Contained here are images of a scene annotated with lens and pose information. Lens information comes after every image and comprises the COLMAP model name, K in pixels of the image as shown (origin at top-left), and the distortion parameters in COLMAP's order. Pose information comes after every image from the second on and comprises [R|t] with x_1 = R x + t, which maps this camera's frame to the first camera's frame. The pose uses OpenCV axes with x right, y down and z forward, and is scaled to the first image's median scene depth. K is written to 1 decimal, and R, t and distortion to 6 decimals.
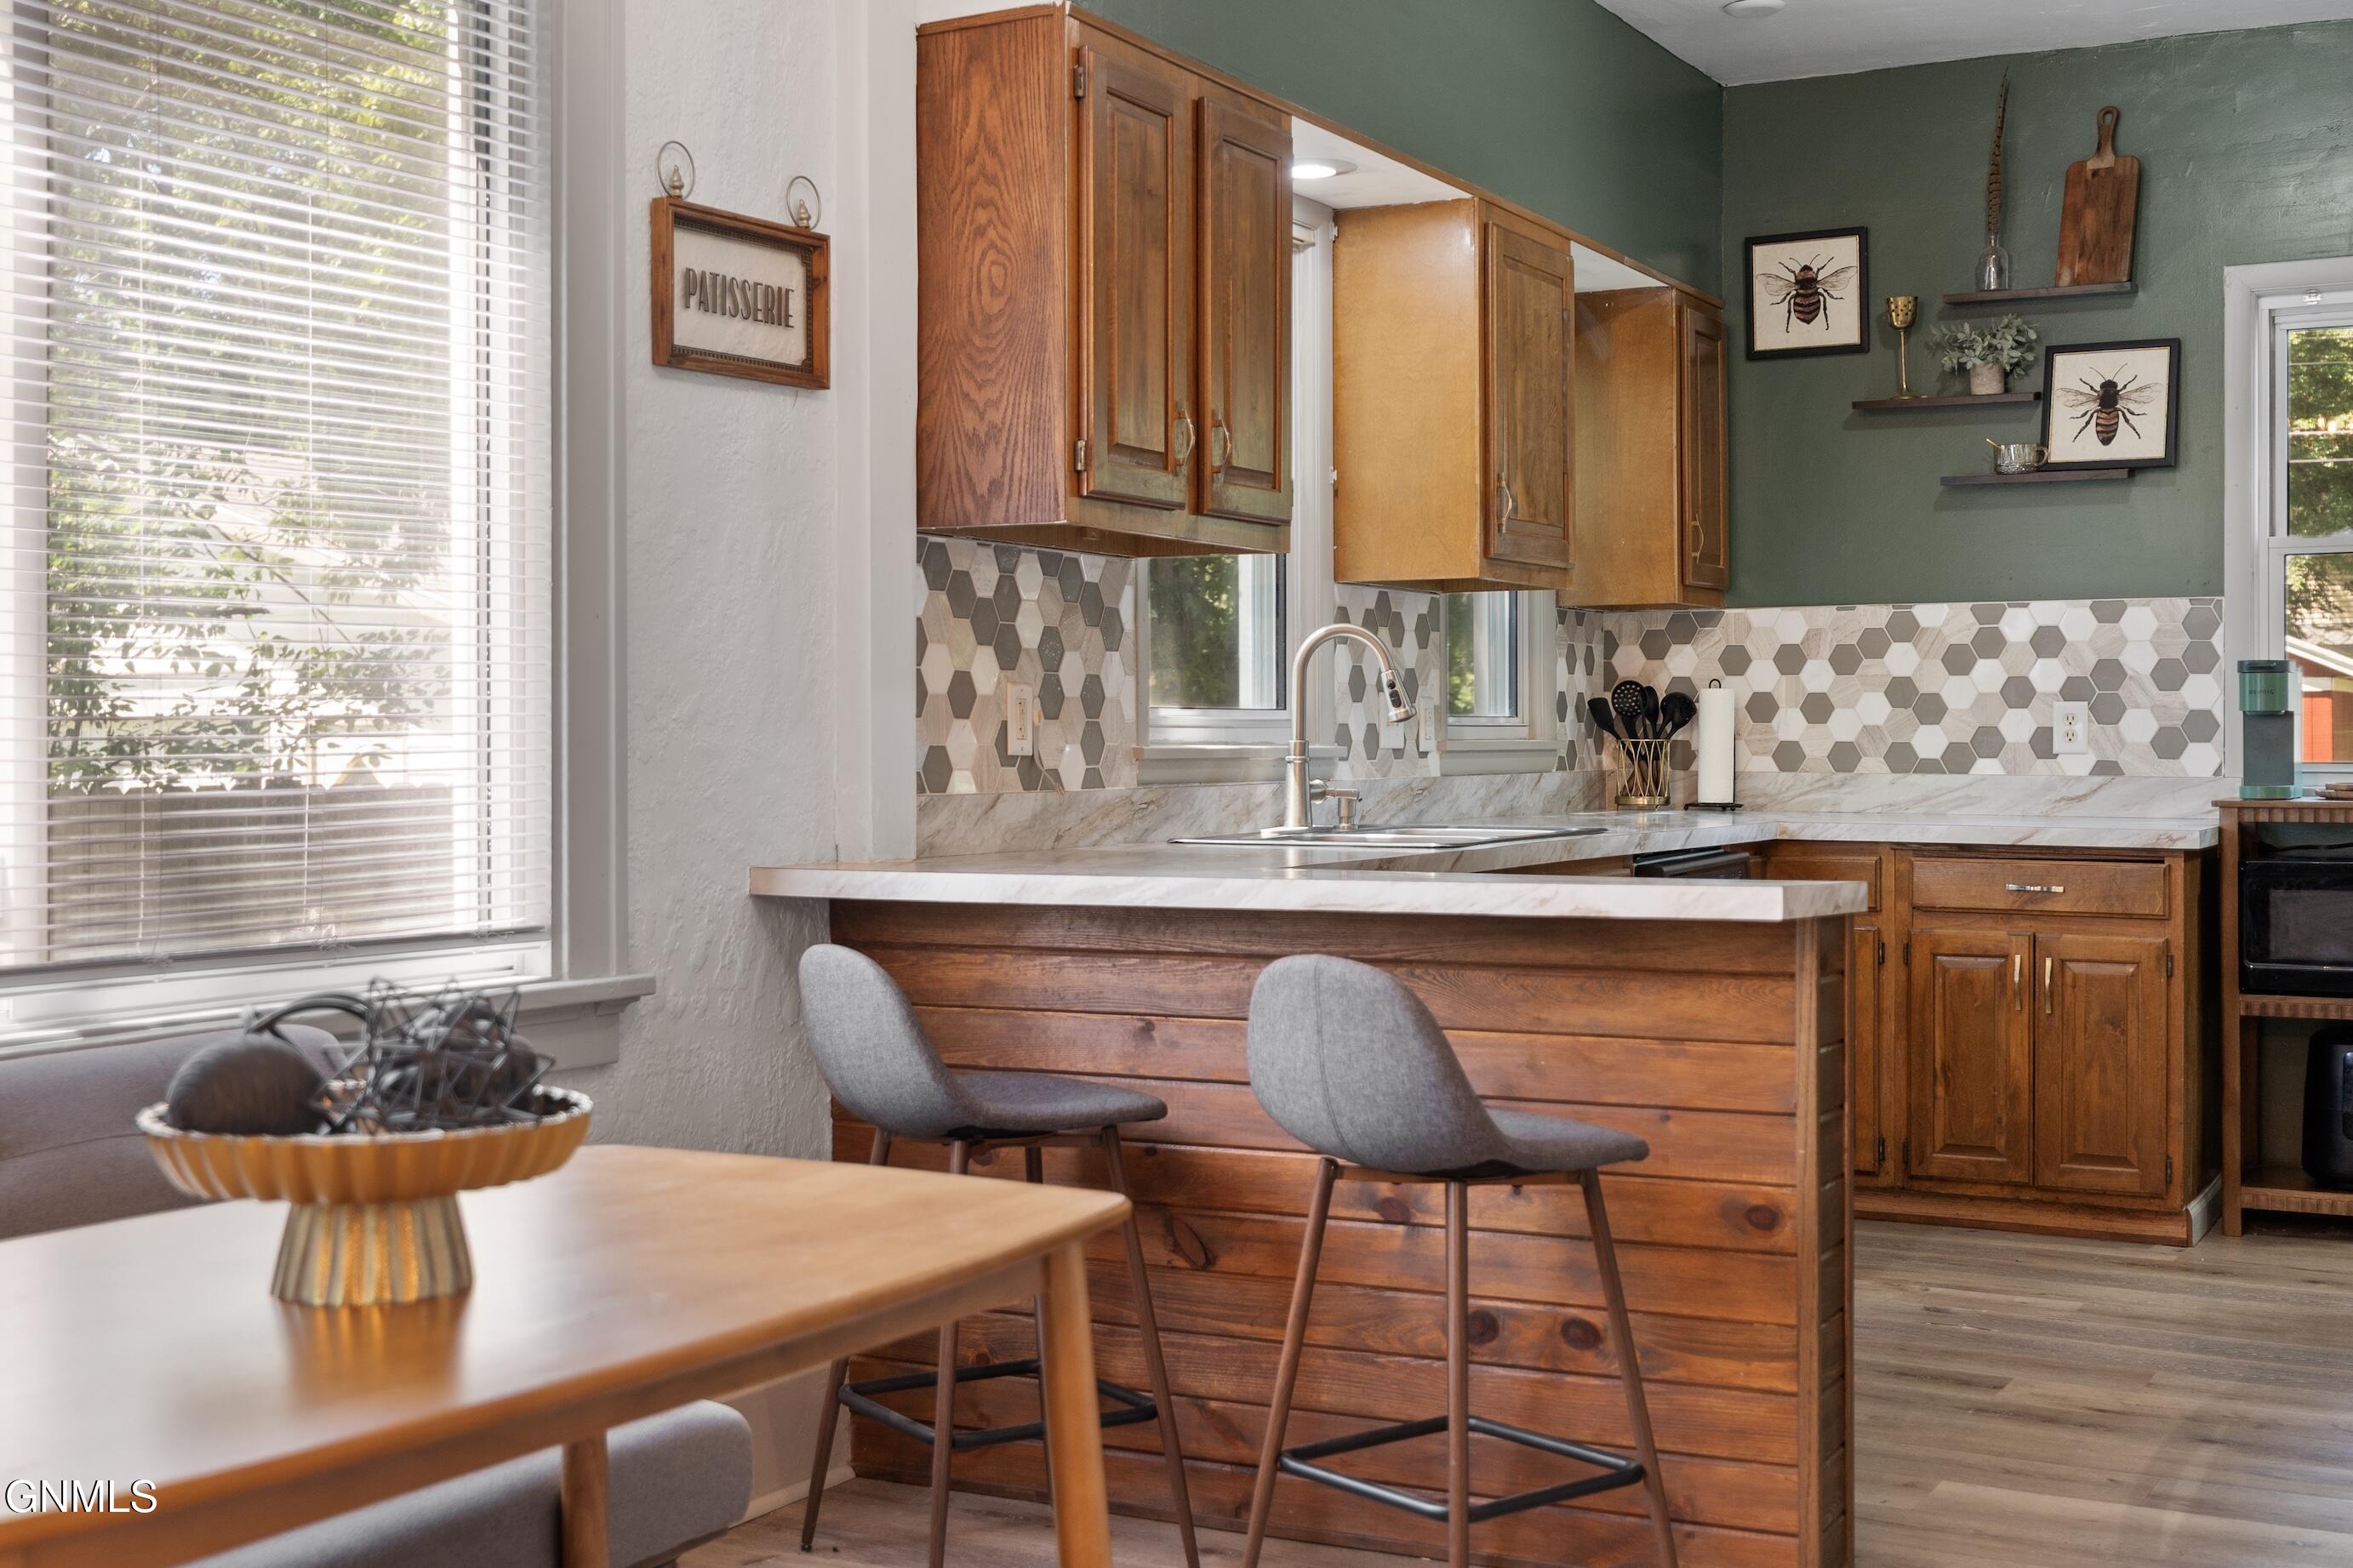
lens RADIAL K [[2815.8, 0, 1196.4], [0, 2815.8, 735.8], [0, 0, 1]] dist [-0.004367, 0.000000]
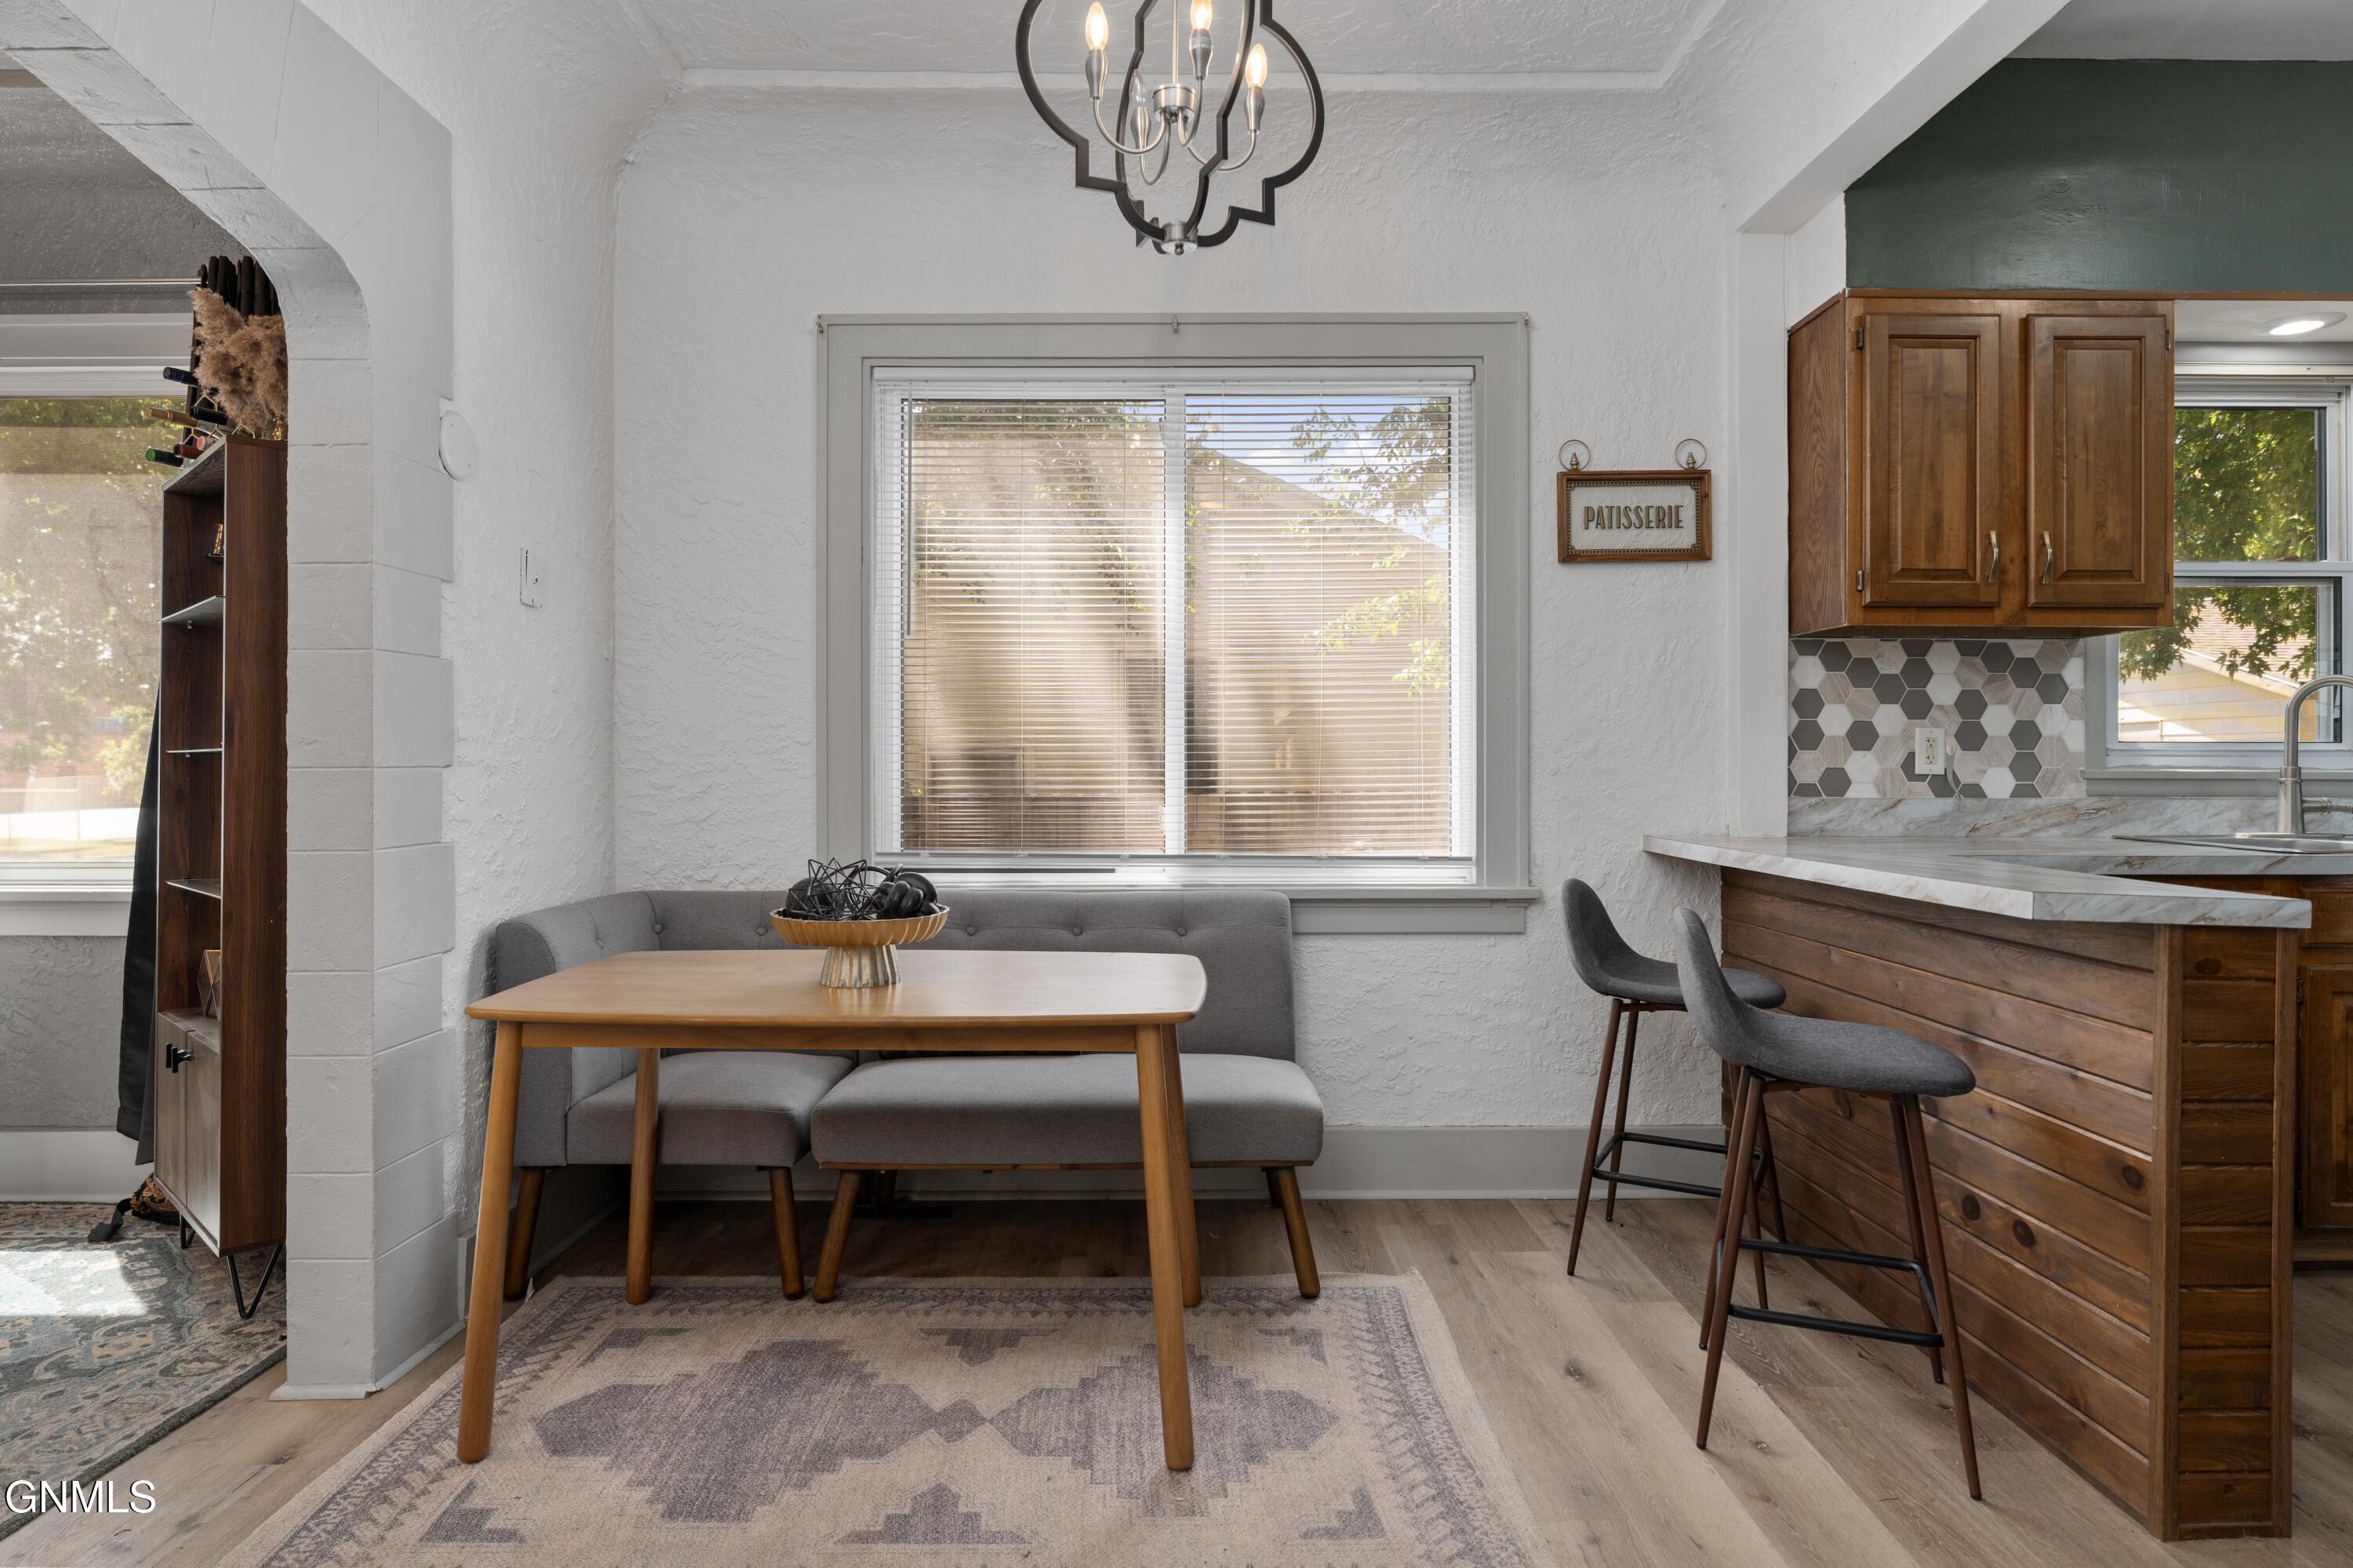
lens RADIAL K [[1322.8, 0, 1186.2], [0, 1322.8, 756.5], [0, 0, 1]] dist [0.002795, 0.000257]
pose [[0.484379, 0.002398, -0.874855, 0.358978], [-0.002296, 0.999996, 0.001470, -0.002921], [0.874855, 0.001297, 0.484383, 0.281594]]
